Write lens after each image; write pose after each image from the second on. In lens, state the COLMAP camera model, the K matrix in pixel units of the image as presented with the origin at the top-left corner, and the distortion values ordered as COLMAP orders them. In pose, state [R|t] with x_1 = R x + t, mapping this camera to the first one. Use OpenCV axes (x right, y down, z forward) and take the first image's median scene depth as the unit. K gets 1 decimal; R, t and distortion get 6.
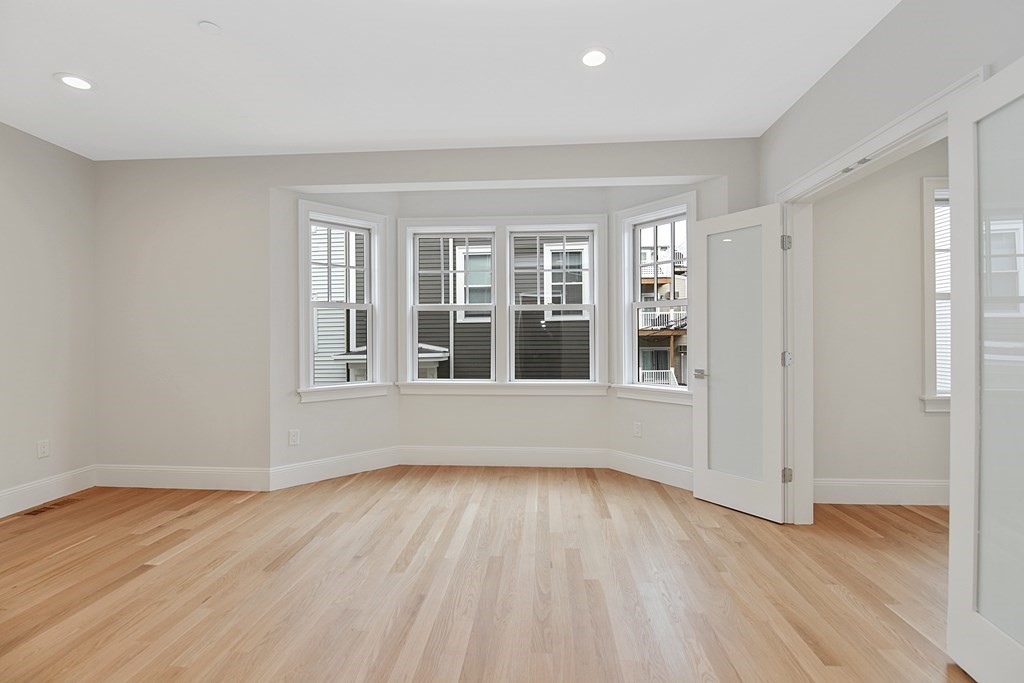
lens RADIAL K [[456.5, 0, 508.9], [0, 456.5, 339.4], [0, 0, 1]] dist [0.007900, -0.003971]
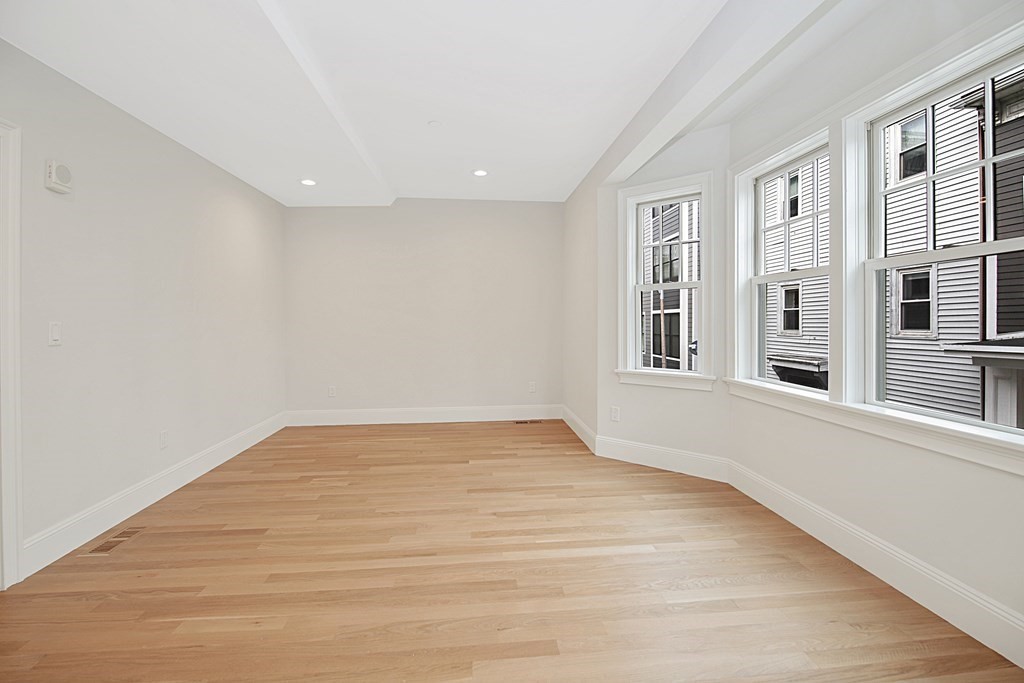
lens RADIAL K [[456.5, 0, 515.9], [0, 456.5, 327.1], [0, 0, 1]] dist [0.007900, -0.003971]
pose [[0.159468, 0.016646, -0.987063, 0.550852], [-0.001053, 0.999860, 0.016691, -0.007167], [0.987202, -0.001623, 0.159464, 0.601152]]
